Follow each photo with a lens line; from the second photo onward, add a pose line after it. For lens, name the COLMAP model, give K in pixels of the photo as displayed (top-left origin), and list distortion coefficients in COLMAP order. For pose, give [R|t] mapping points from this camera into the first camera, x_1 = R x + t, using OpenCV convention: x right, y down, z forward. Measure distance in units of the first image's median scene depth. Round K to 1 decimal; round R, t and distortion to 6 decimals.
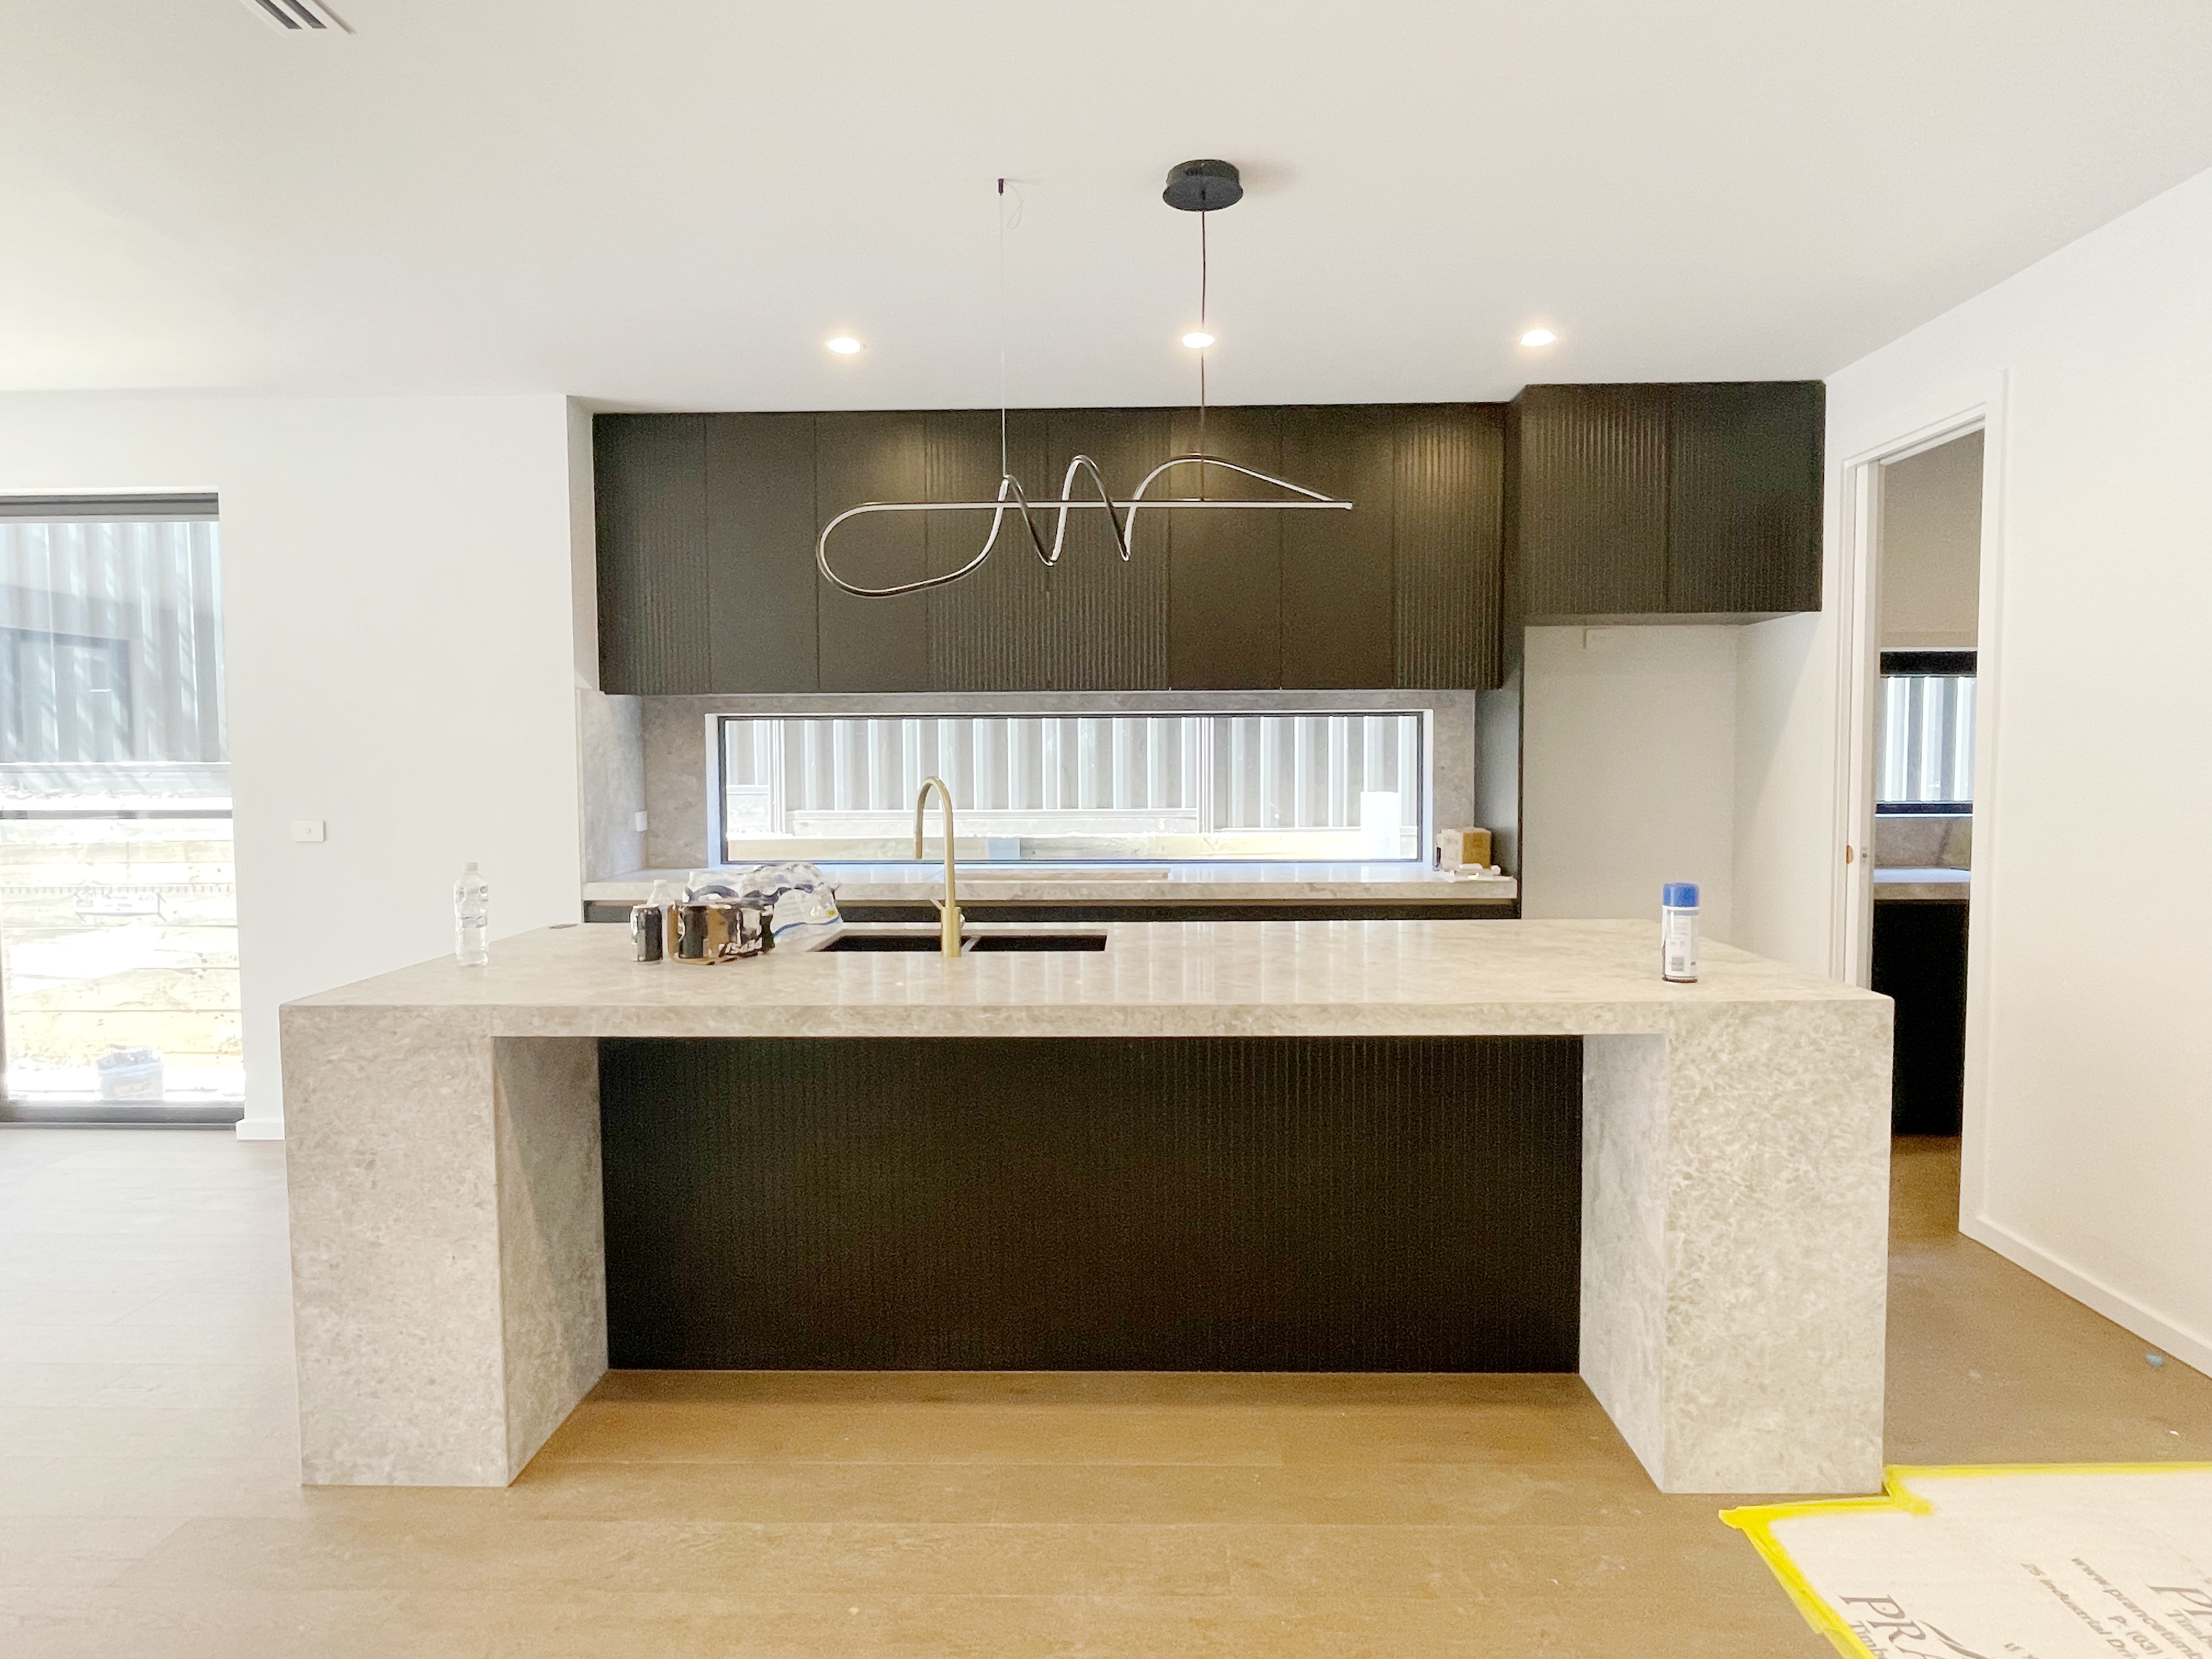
lens RADIAL K [[1248.6, 0, 1122.5], [0, 1248.6, 831.4], [0, 0, 1]] dist [0.006740, 0.001084]
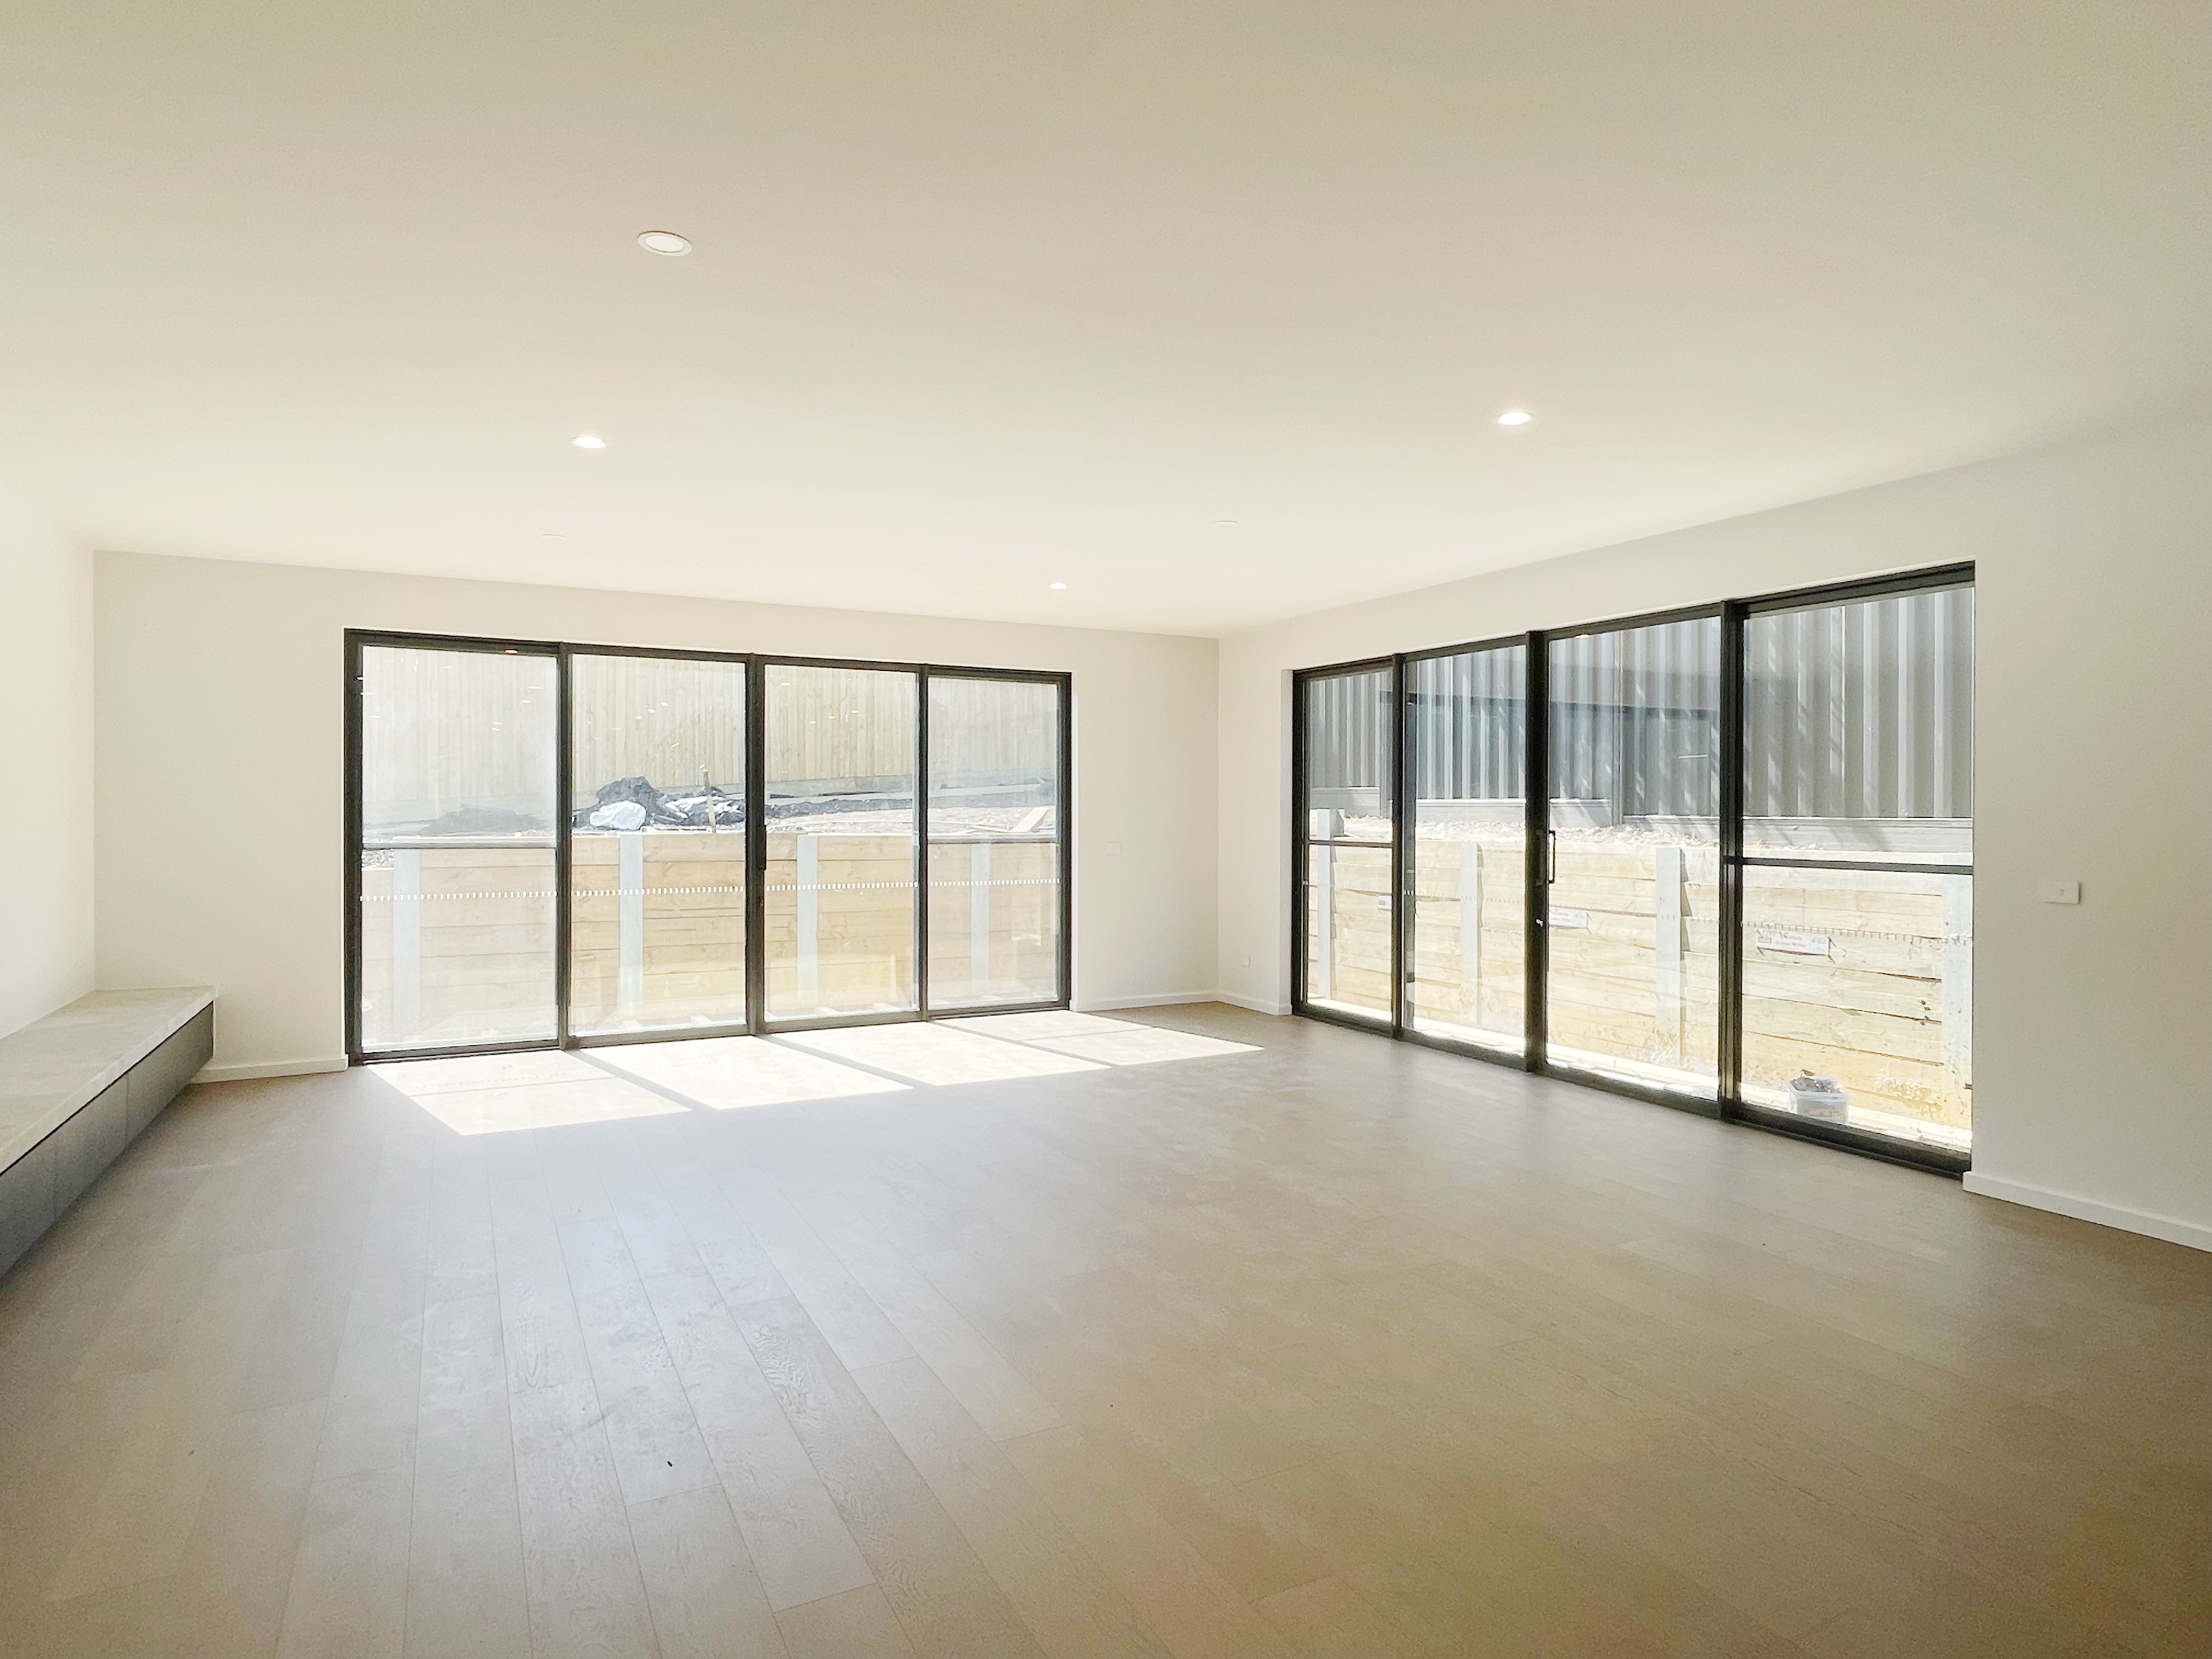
lens RADIAL K [[1248.6, 0, 1097.0], [0, 1248.6, 823.2], [0, 0, 1]] dist [0.006740, 0.001084]
pose [[0.485212, 0.017962, -0.874212, -0.139338], [-0.062572, 0.997939, -0.014225, 0.006217], [0.872155, 0.061603, 0.485336, -0.105417]]
